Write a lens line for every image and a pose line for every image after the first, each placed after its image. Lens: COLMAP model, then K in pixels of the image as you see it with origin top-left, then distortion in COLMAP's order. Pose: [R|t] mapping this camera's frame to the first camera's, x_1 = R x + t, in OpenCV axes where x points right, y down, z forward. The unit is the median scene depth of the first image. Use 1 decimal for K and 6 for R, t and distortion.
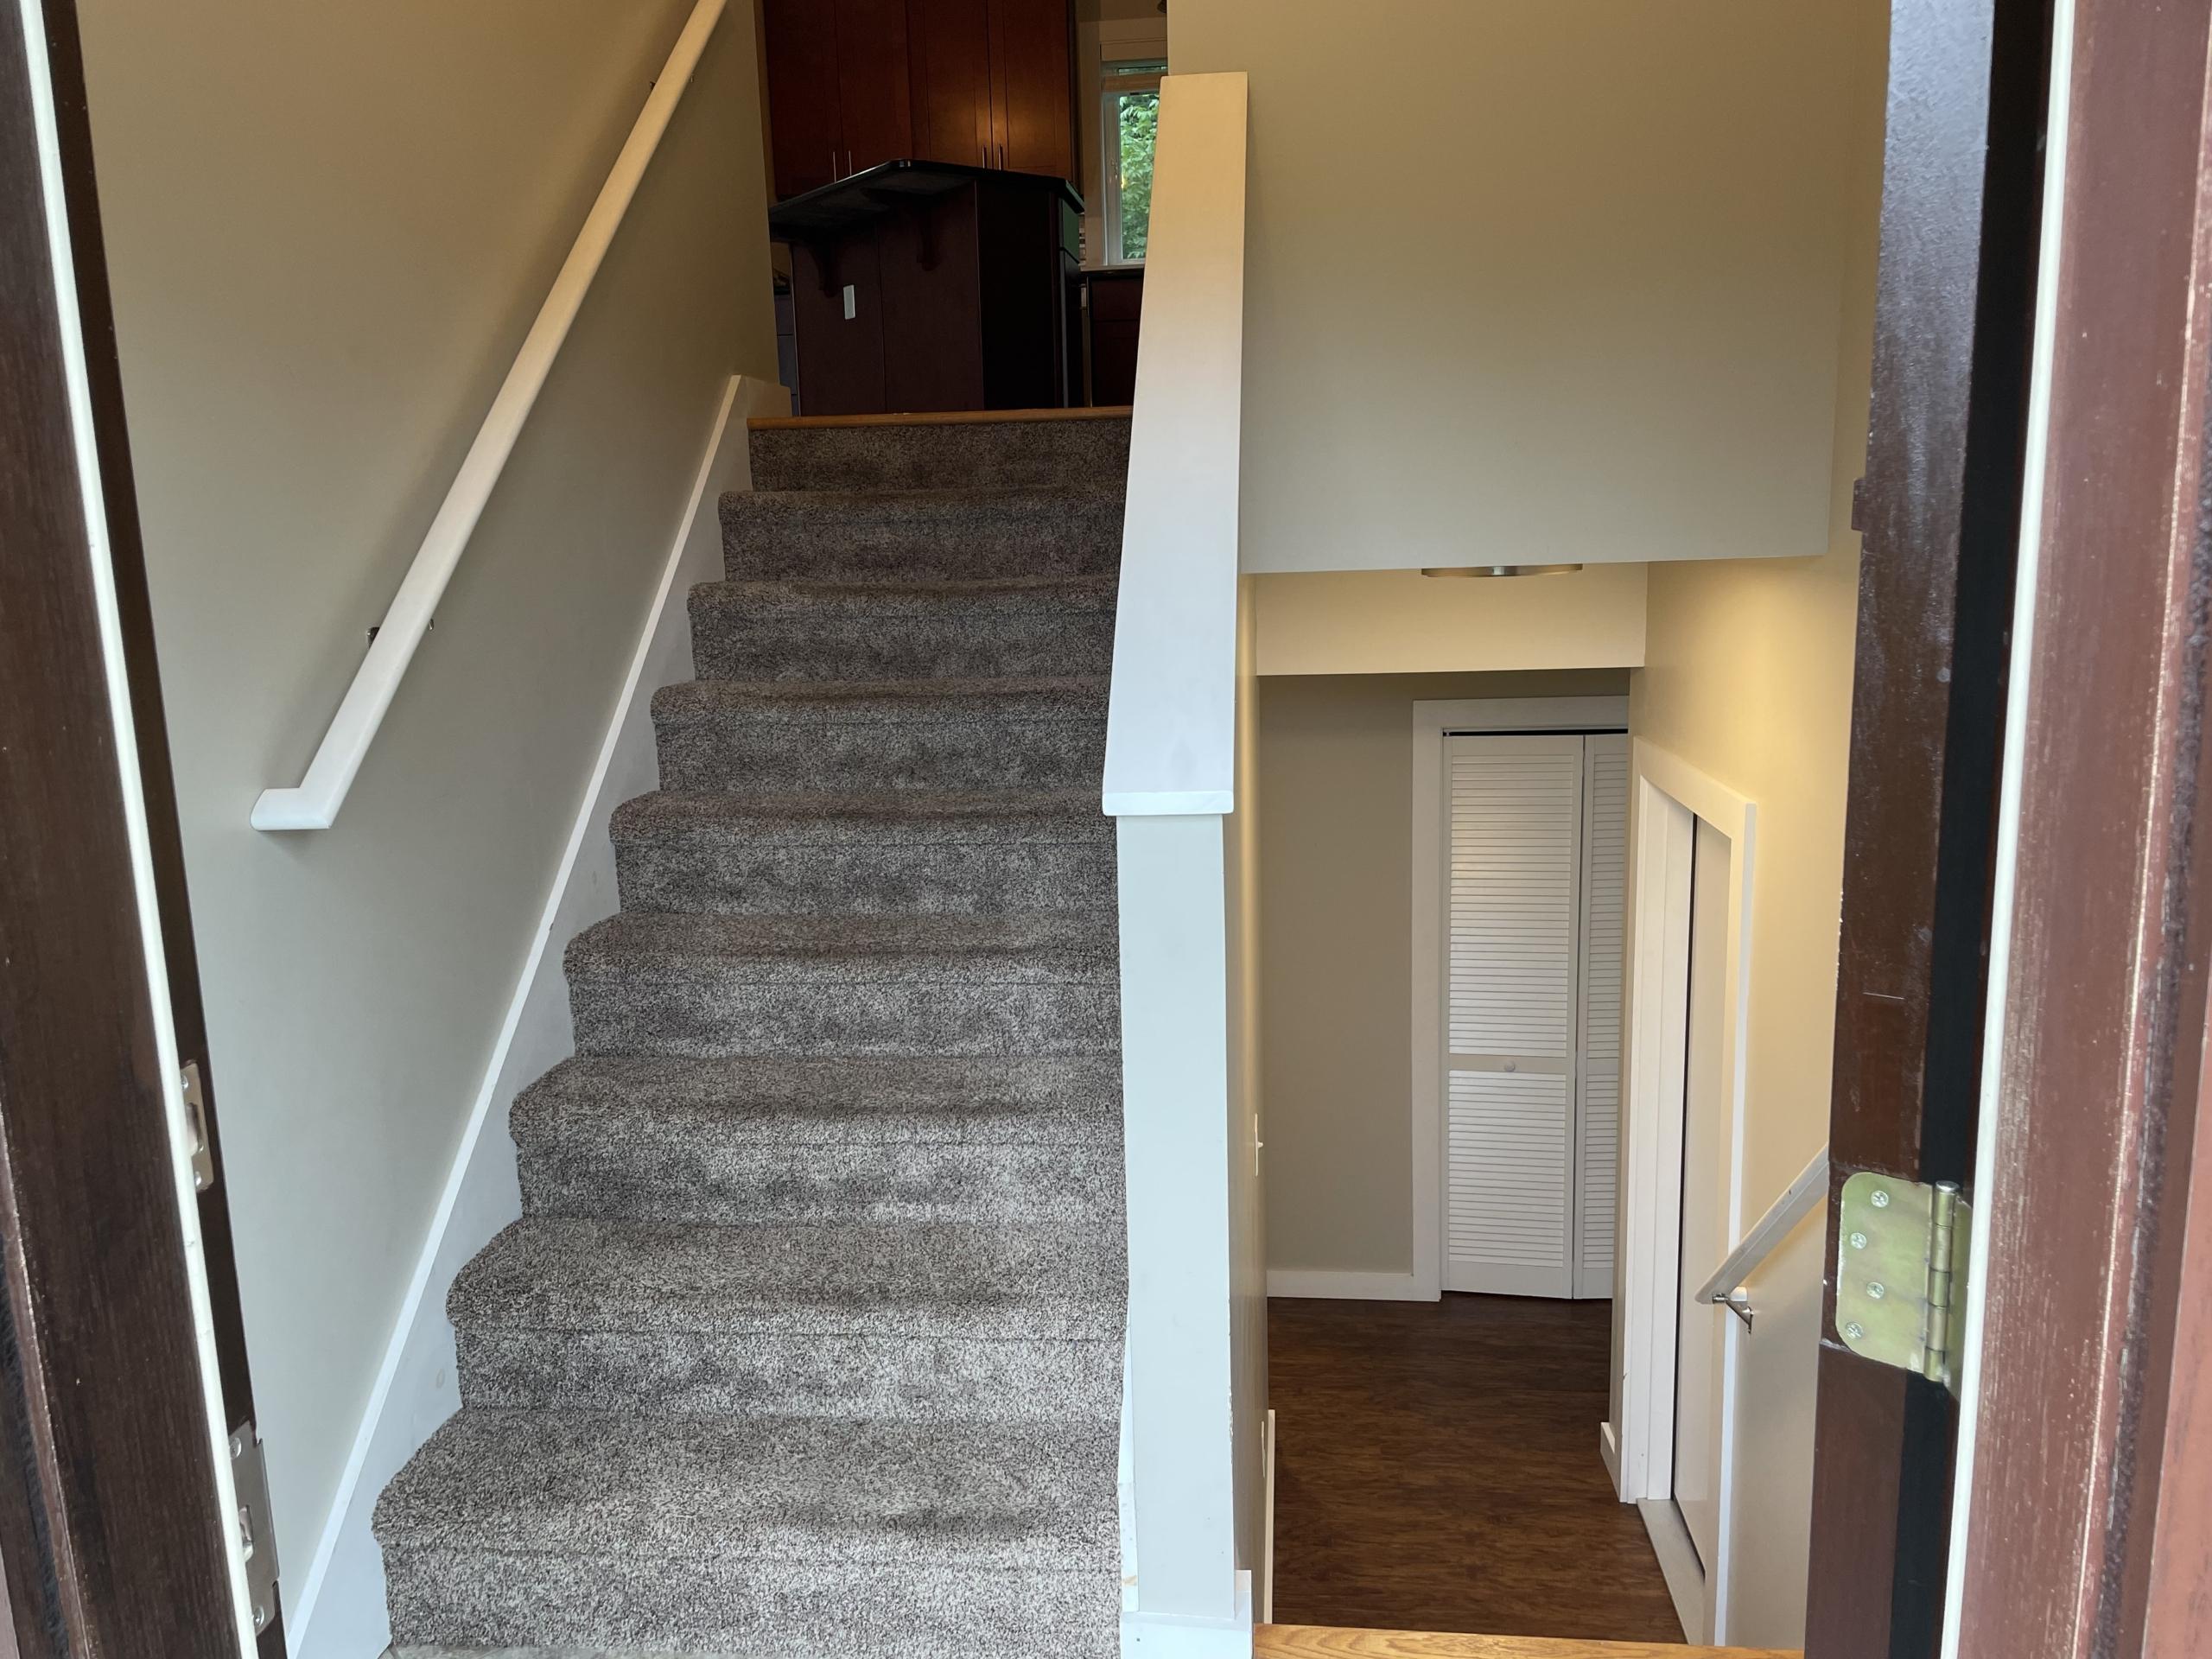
lens RADIAL K [[1699.0, 0, 1100.2], [0, 1699.0, 823.6], [0, 0, 1]] dist [0.077360, -0.080919]
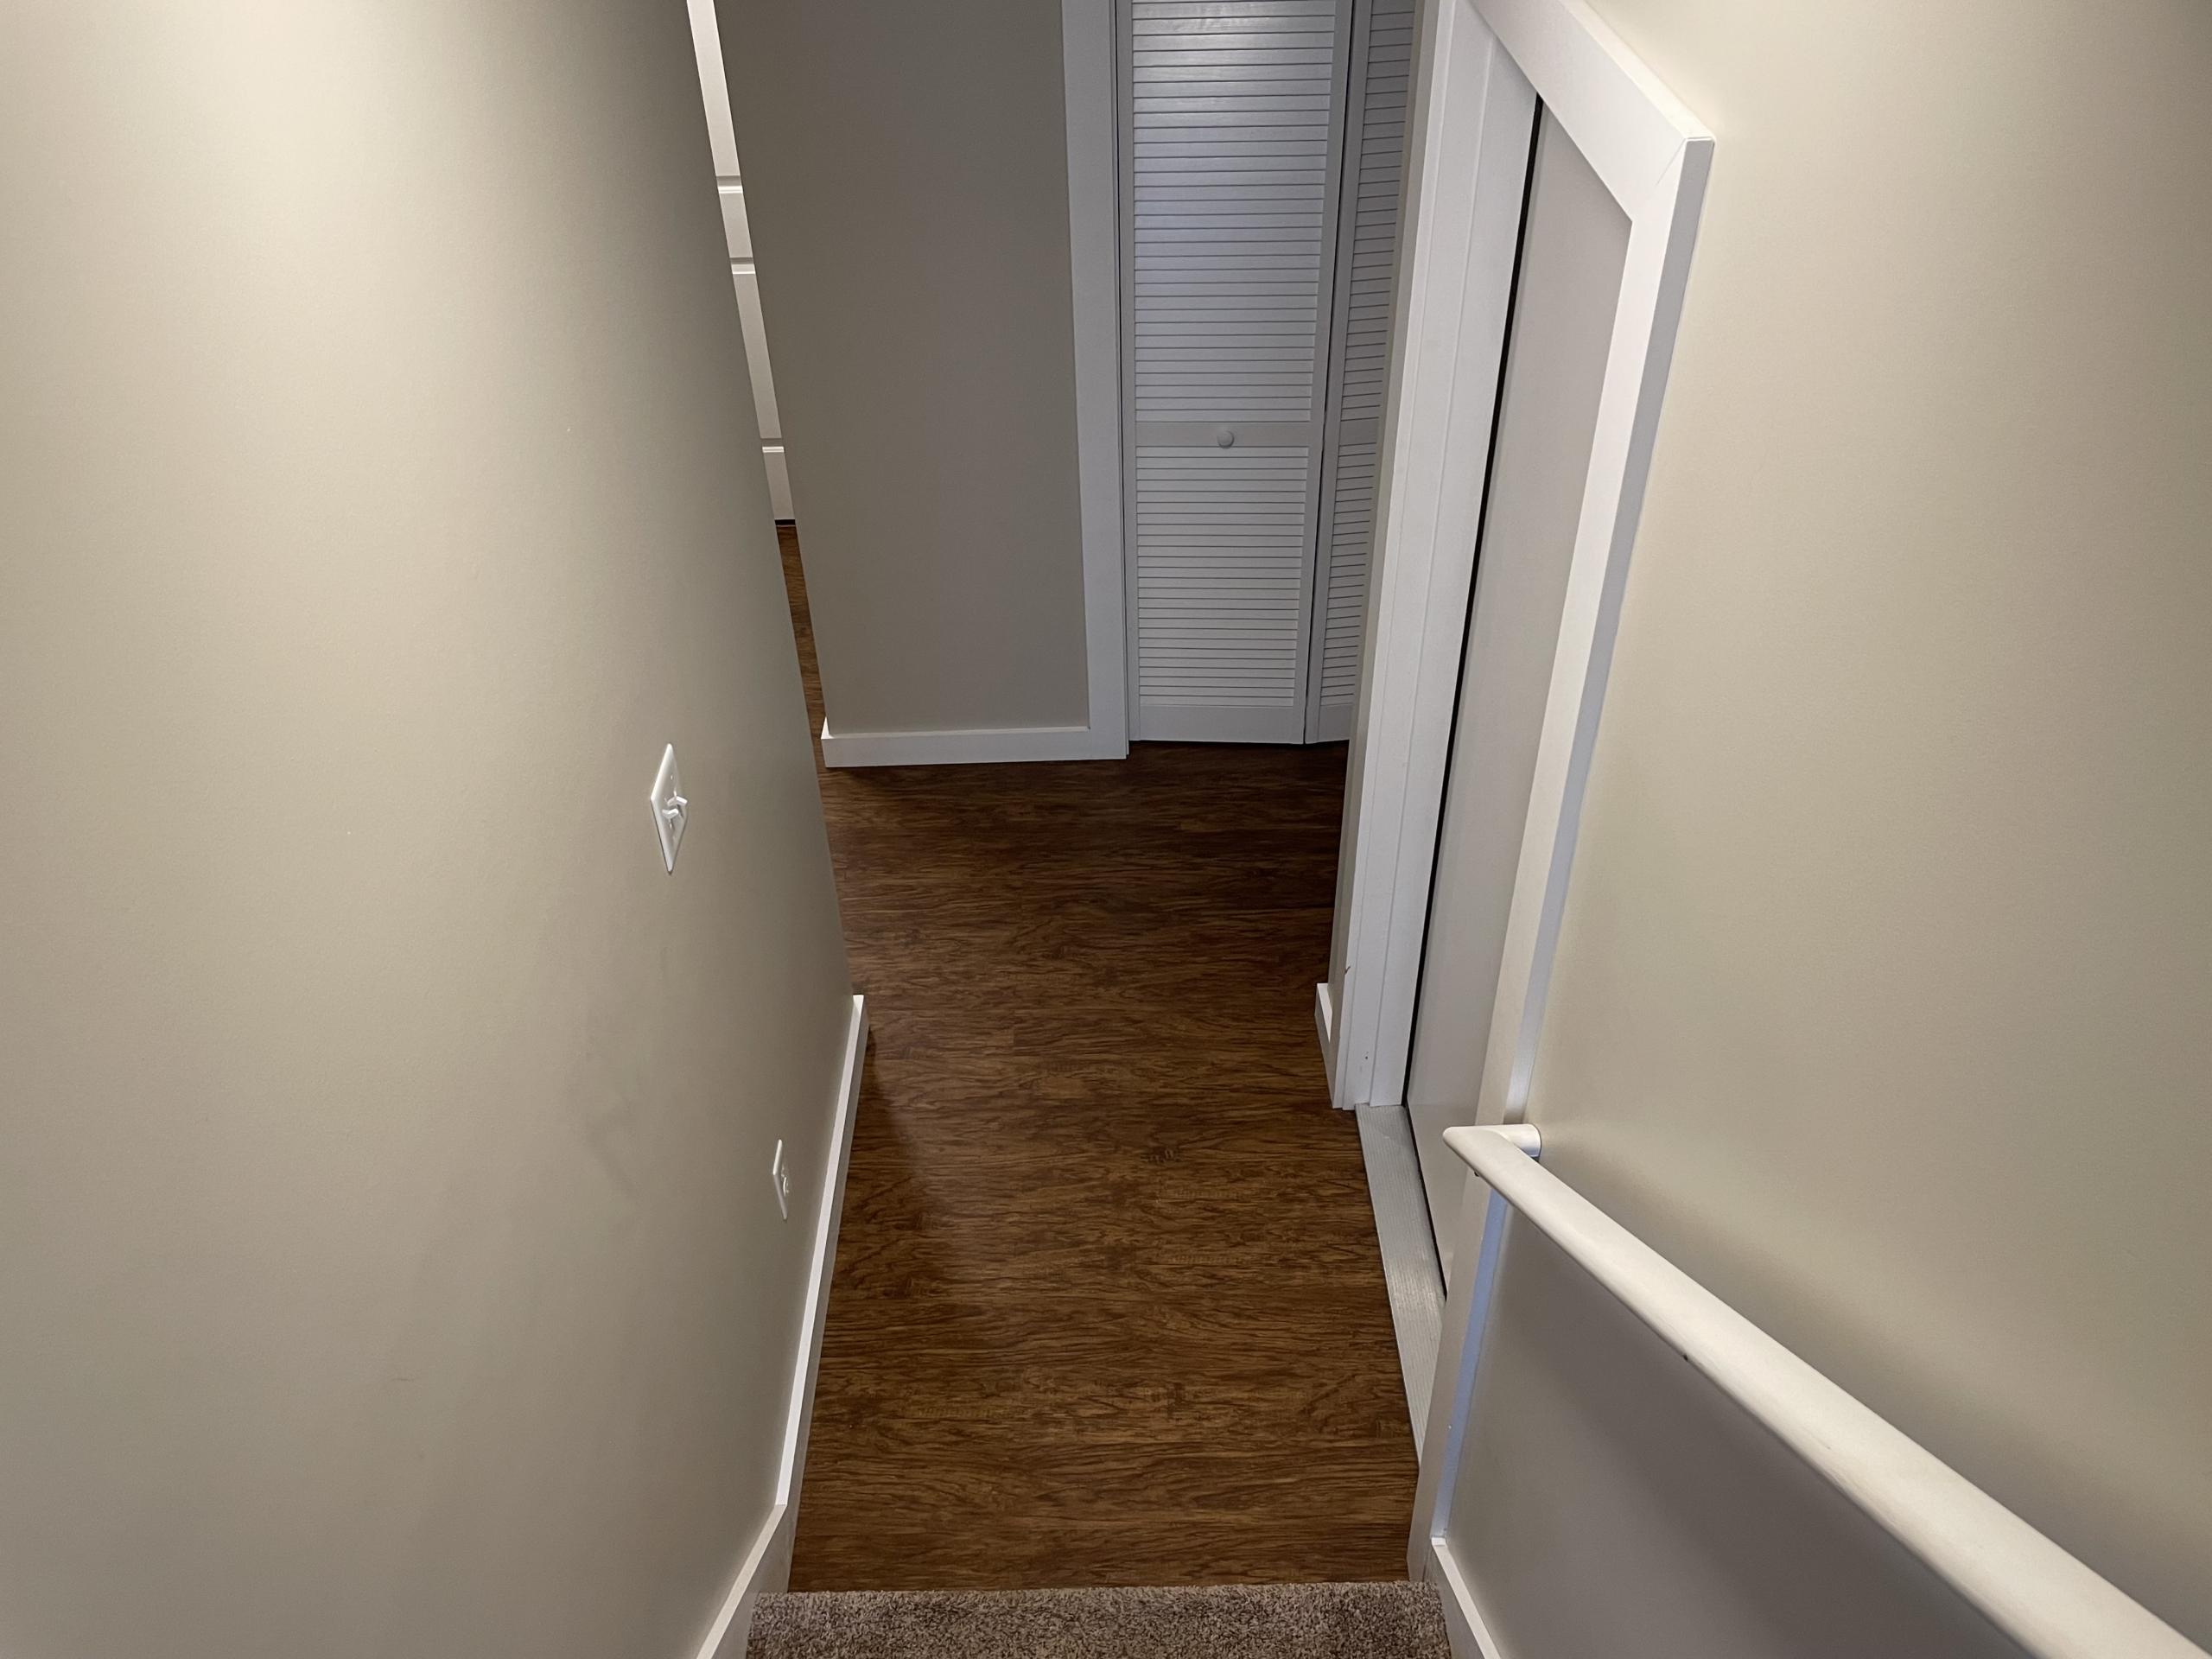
lens RADIAL K [[1699.0, 0, 1098.0], [0, 1699.0, 843.3], [0, 0, 1]] dist [0.077360, -0.080919]
pose [[0.992871, -0.073710, 0.093673, 0.141810], [0.021568, 0.883996, 0.466997, -0.035775], [-0.117229, -0.461648, 0.879283, 0.424598]]
